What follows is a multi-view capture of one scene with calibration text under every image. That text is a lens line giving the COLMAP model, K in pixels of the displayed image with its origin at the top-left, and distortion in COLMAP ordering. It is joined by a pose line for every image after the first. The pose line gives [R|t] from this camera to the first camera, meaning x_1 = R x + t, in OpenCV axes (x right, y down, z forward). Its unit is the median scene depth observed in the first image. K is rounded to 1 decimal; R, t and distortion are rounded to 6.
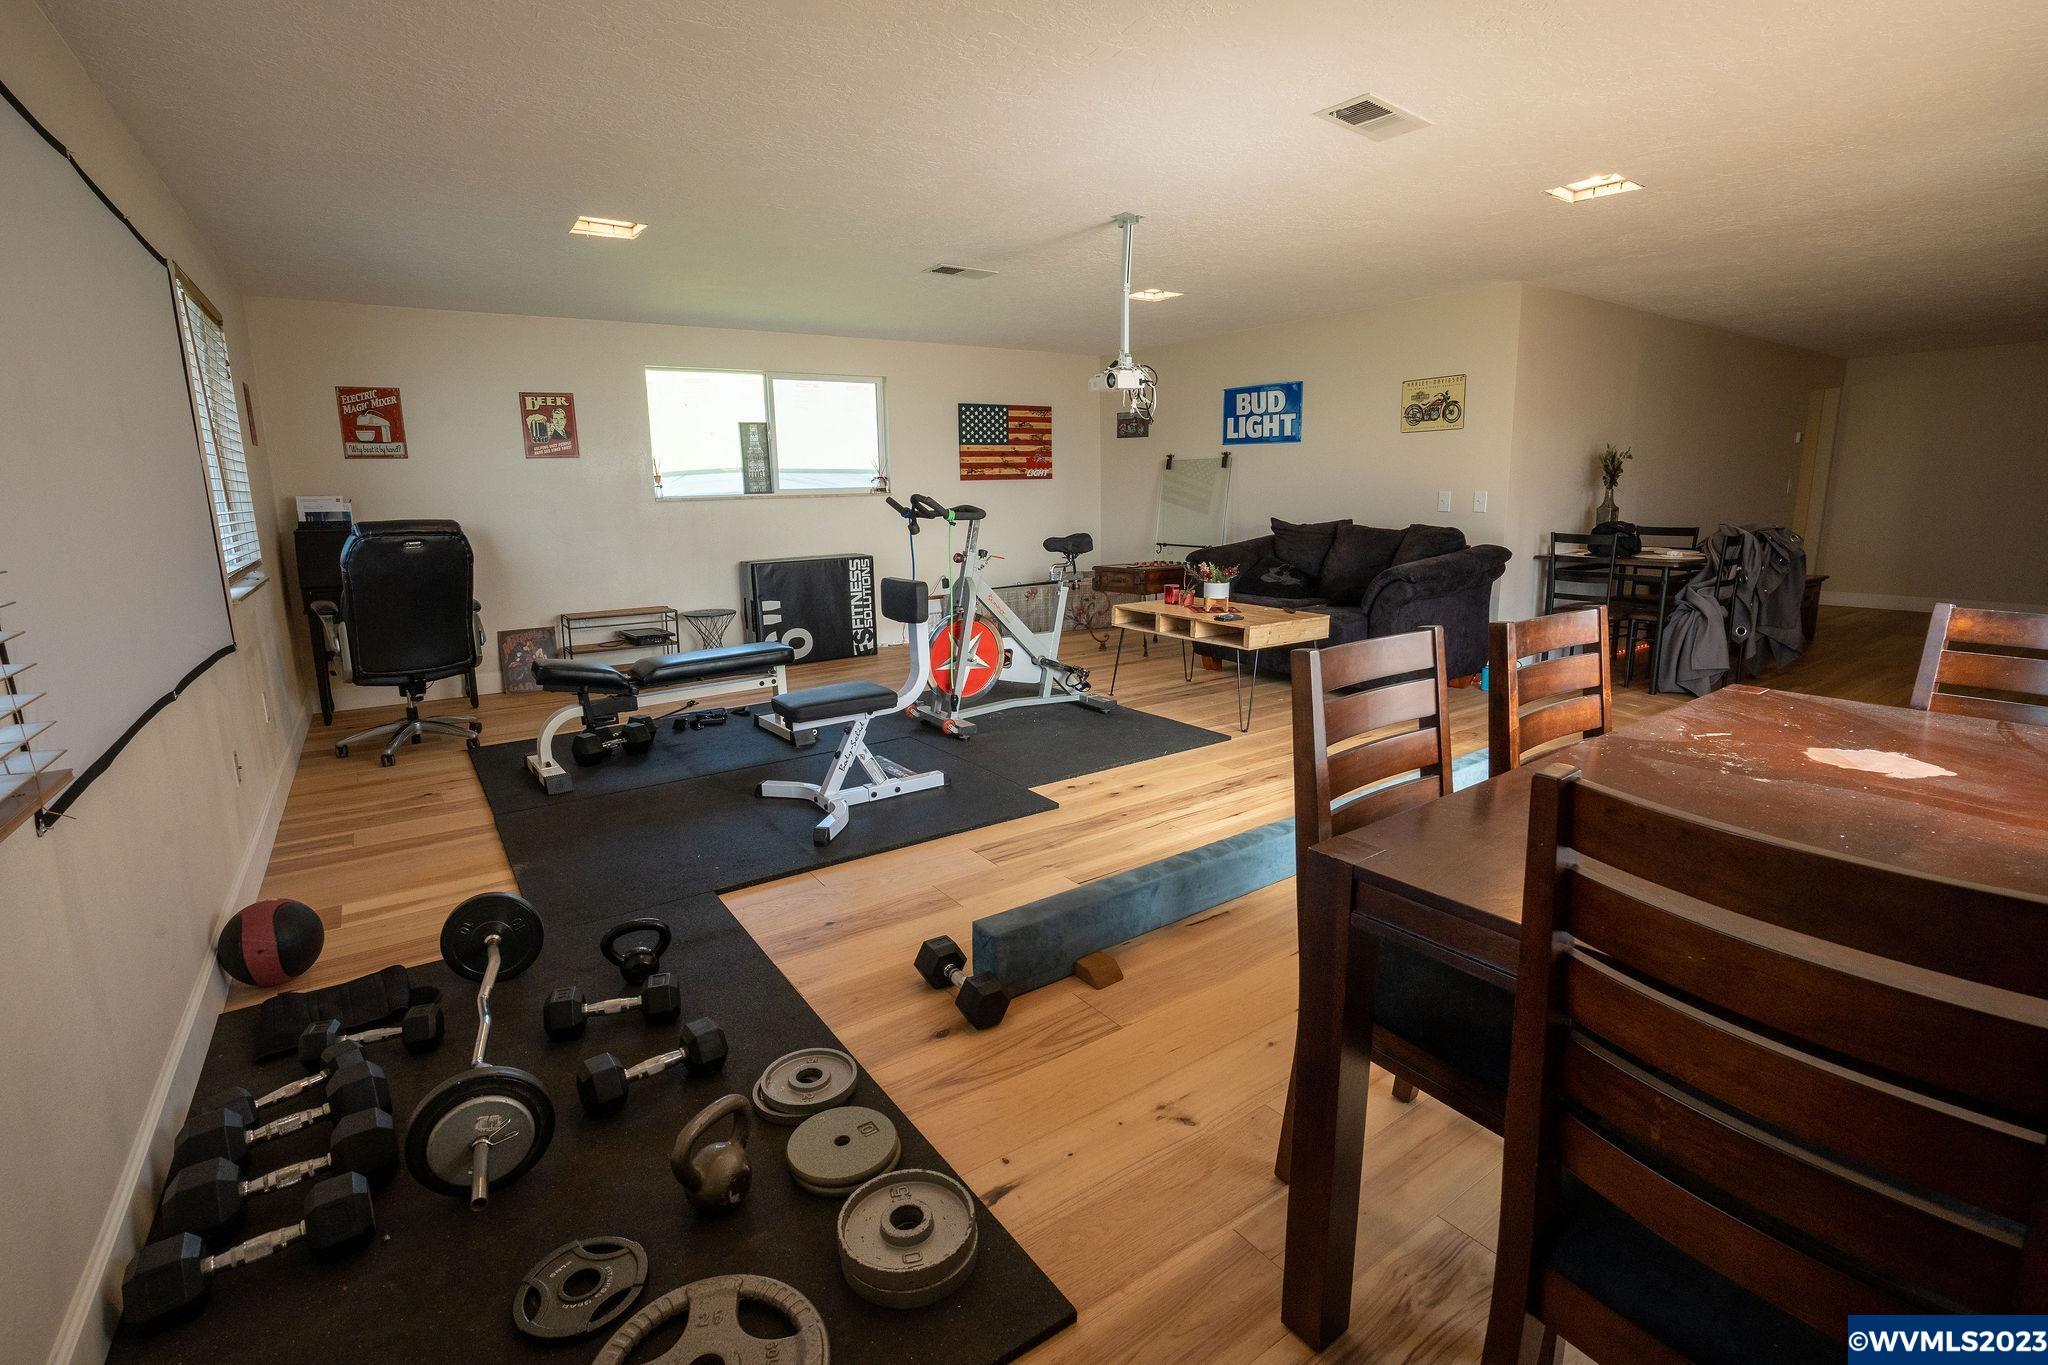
lens RADIAL K [[940.9, 0, 1025.2], [0, 940.9, 679.0], [0, 0, 1]] dist [-0.072094, 0.028616]
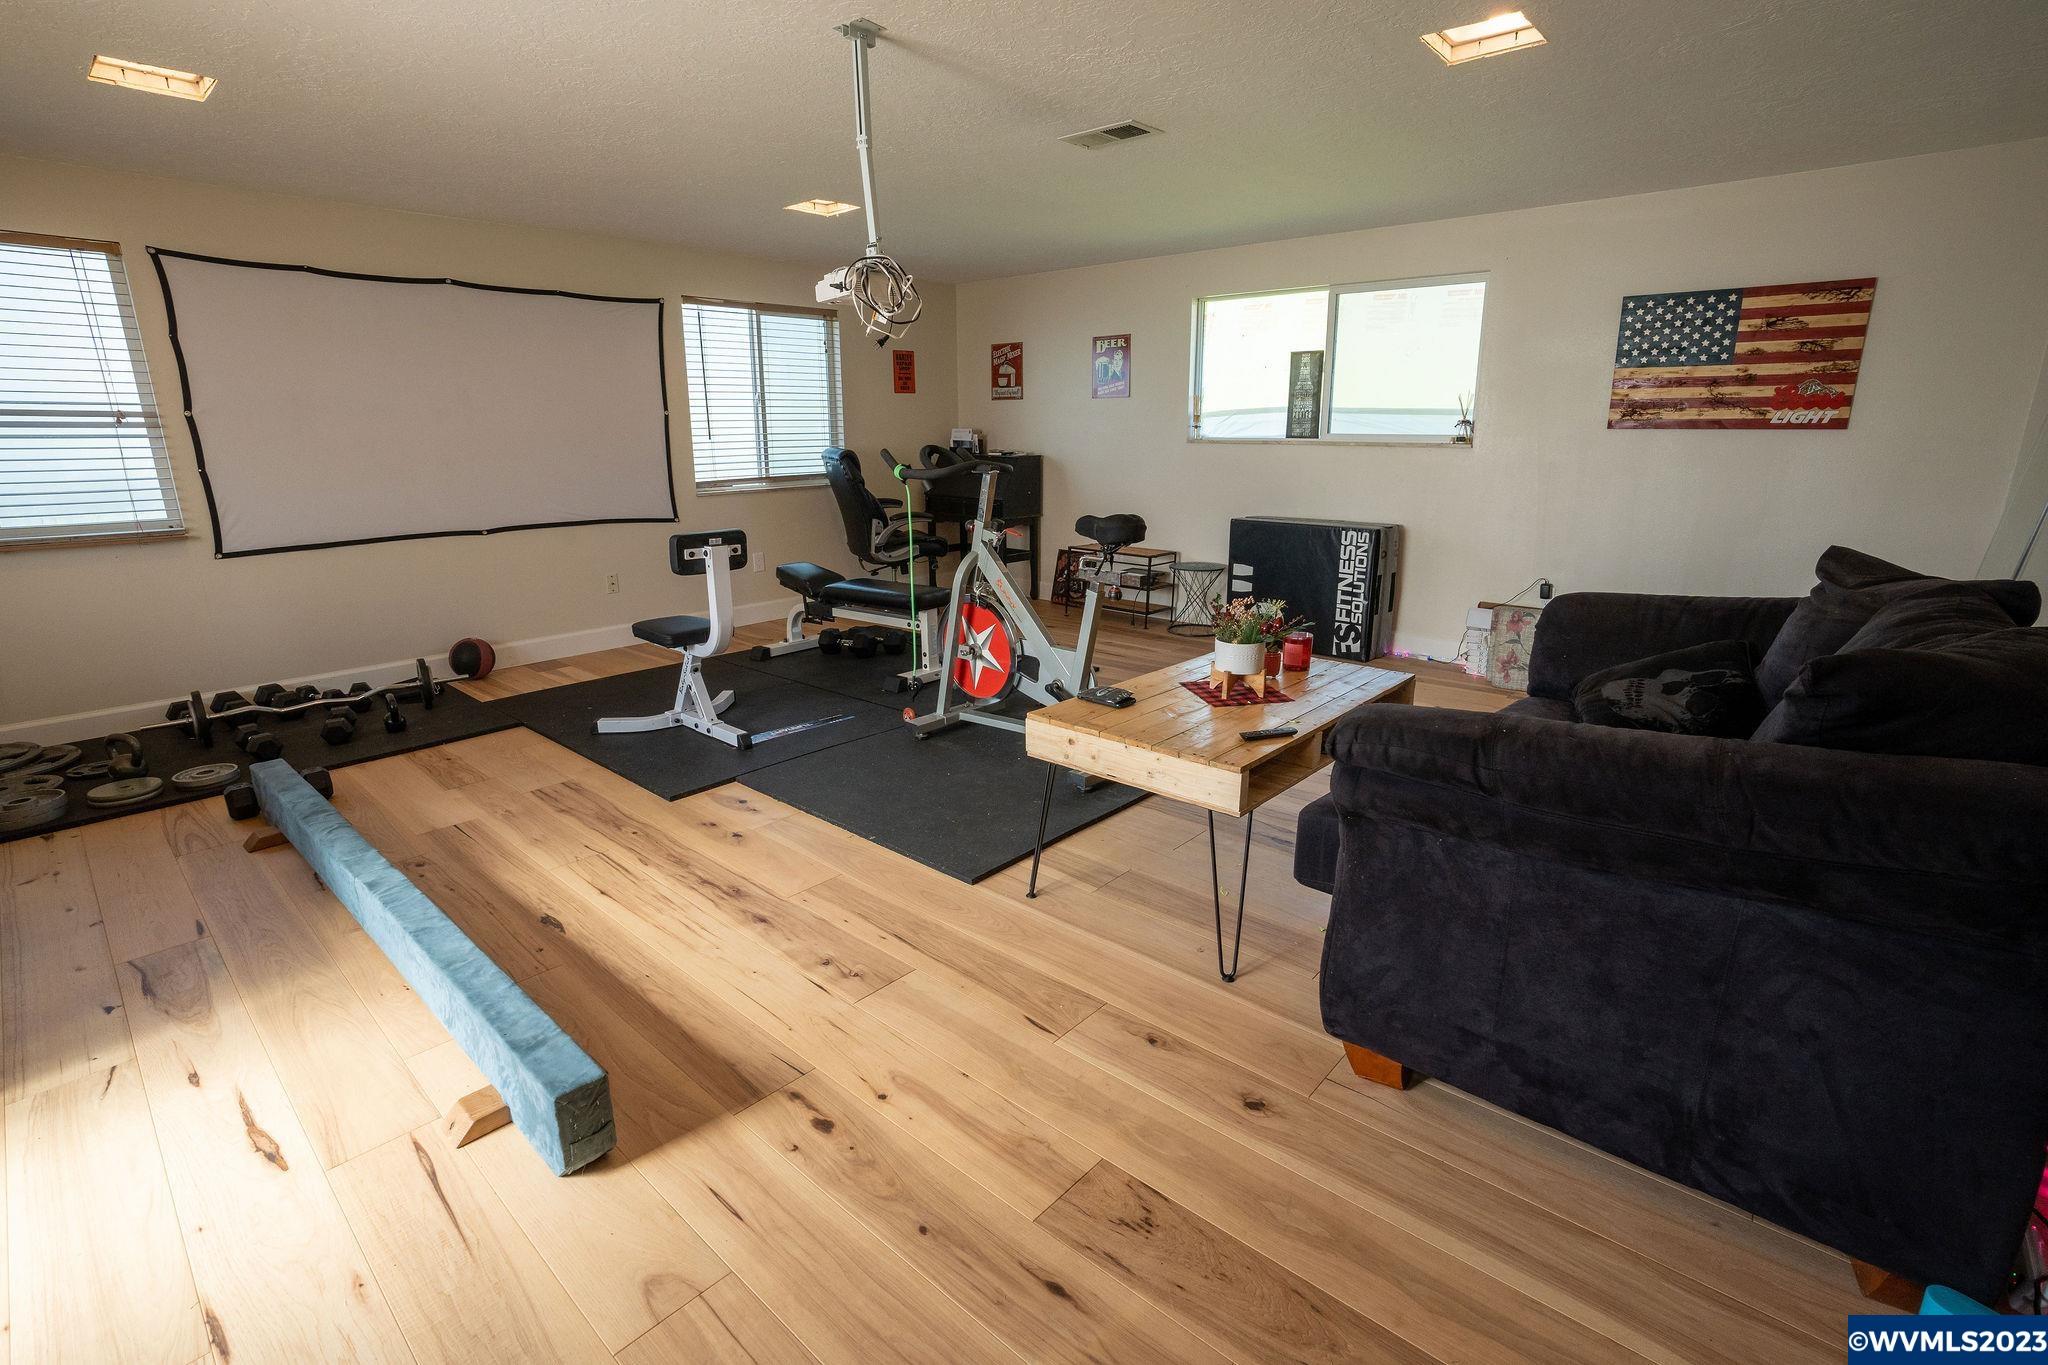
lens RADIAL K [[940.9, 0, 1025.2], [0, 940.9, 679.0], [0, 0, 1]] dist [-0.072094, 0.028616]
pose [[0.228949, 0.264373, -0.936851, 0.493904], [-0.197200, 0.955055, 0.221318, -0.129184], [0.953255, 0.134076, 0.270794, 0.571664]]
